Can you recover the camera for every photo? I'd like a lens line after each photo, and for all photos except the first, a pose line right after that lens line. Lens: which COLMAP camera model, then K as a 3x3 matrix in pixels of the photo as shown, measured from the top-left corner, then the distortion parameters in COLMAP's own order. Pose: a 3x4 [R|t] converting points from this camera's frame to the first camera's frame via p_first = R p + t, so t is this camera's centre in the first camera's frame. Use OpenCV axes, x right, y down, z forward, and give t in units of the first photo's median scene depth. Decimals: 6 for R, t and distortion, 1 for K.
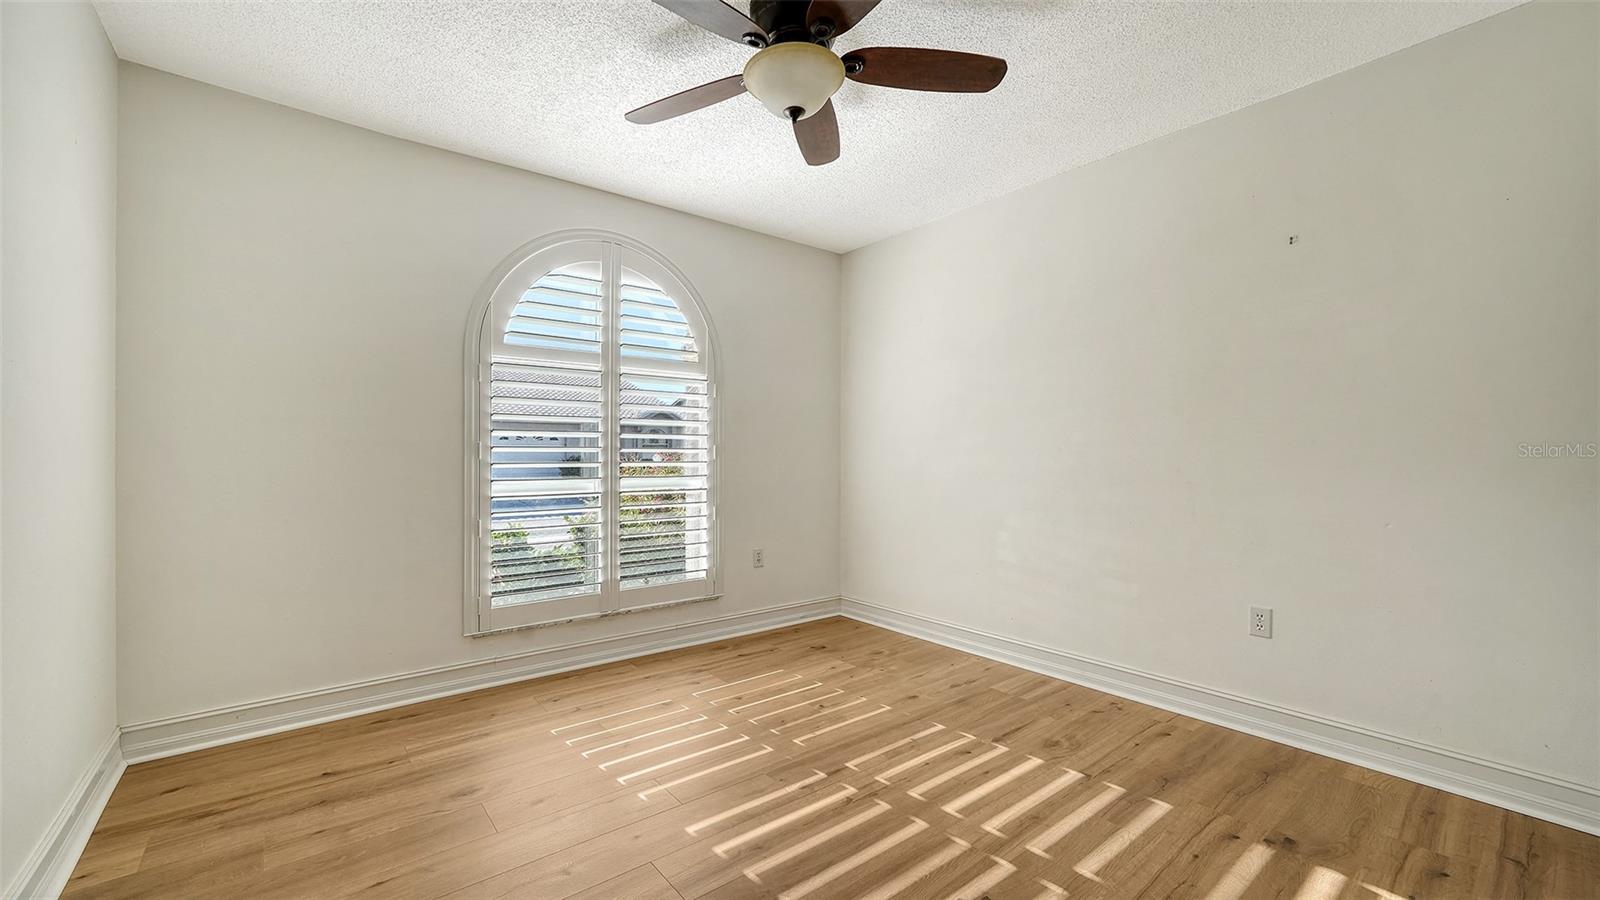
lens RADIAL K [[631.5, 0, 776.5], [0, 631.5, 449.7], [0, 0, 1]] dist [0.000805, 0.000536]
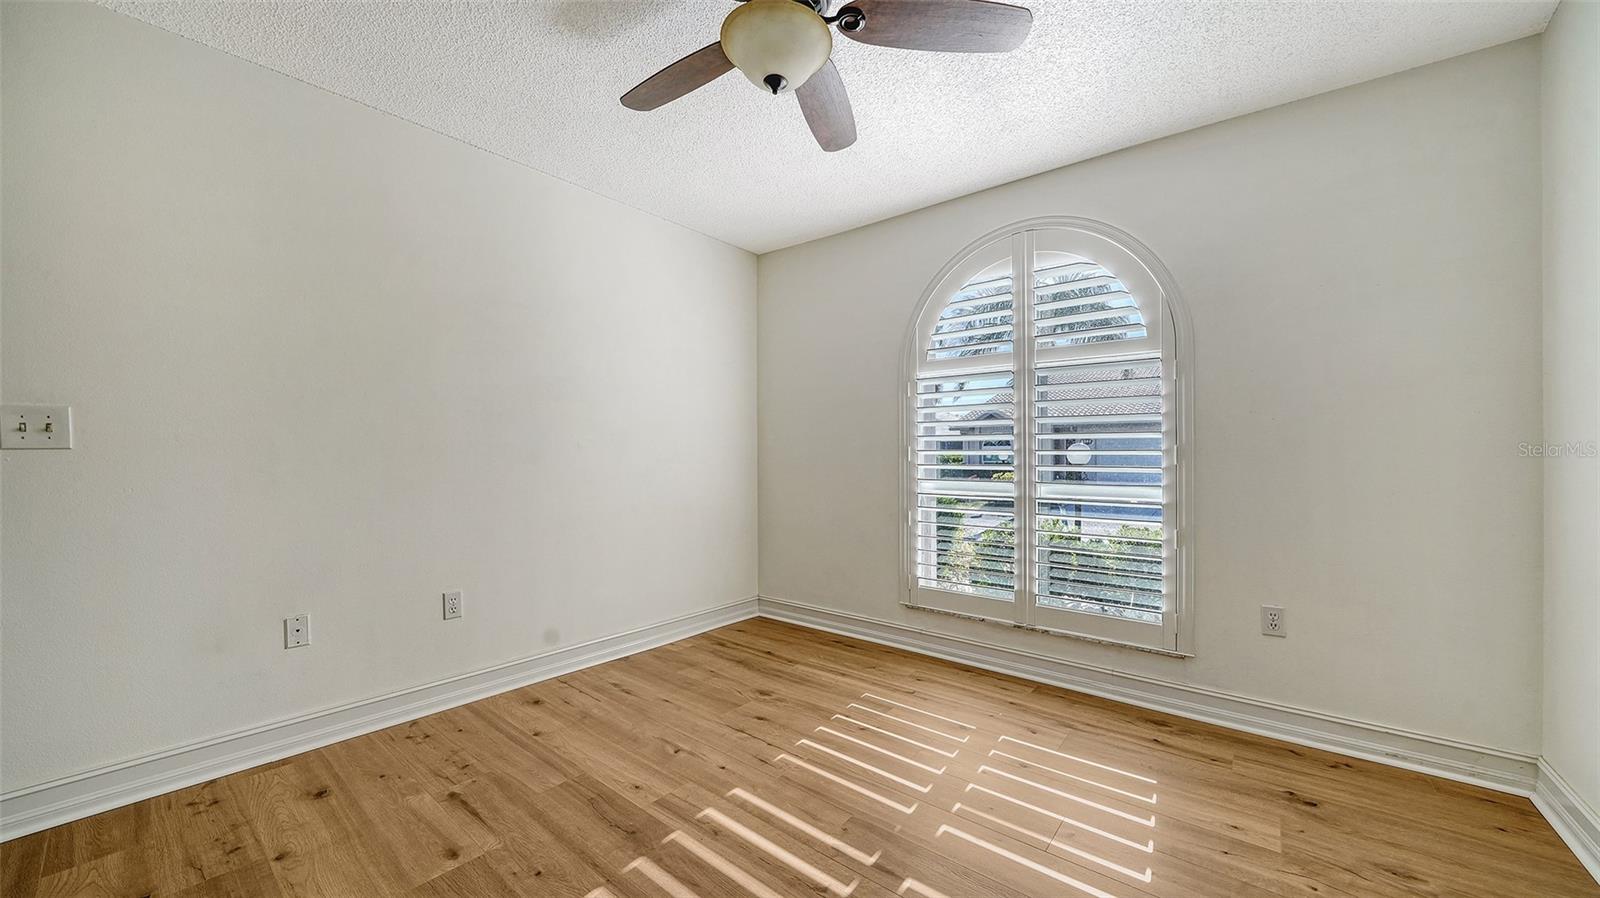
lens RADIAL K [[569.7, 0, 807.4], [0, 569.7, 456.4], [0, 0, 1]] dist [-0.013979, -0.000461]
pose [[0.246299, 0.002936, -0.969189, 0.534596], [0.002876, 0.999989, 0.003760, 0.002194], [0.969190, -0.003713, 0.246288, 0.538135]]
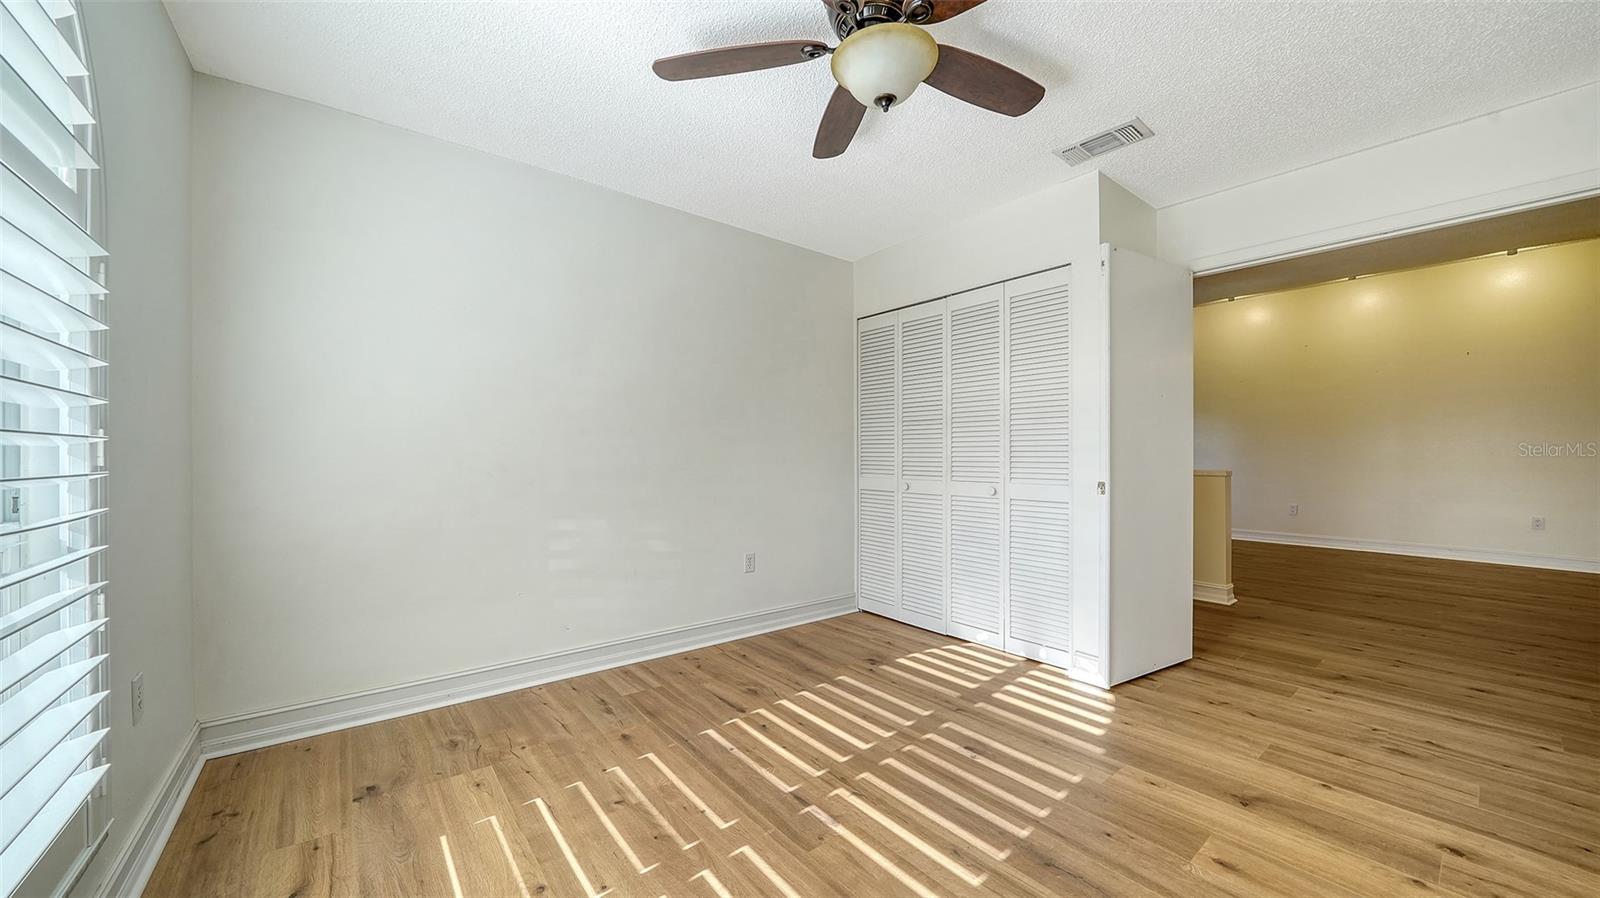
lens RADIAL K [[569.7, 0, 799.5], [0, 569.7, 452.3], [0, 0, 1]] dist [-0.013979, -0.000461]
pose [[-0.008519, 0.005441, 0.999949, -0.537487], [-0.010776, 0.999927, -0.005532, 0.003761], [-0.999906, -0.010822, -0.008460, 0.738407]]
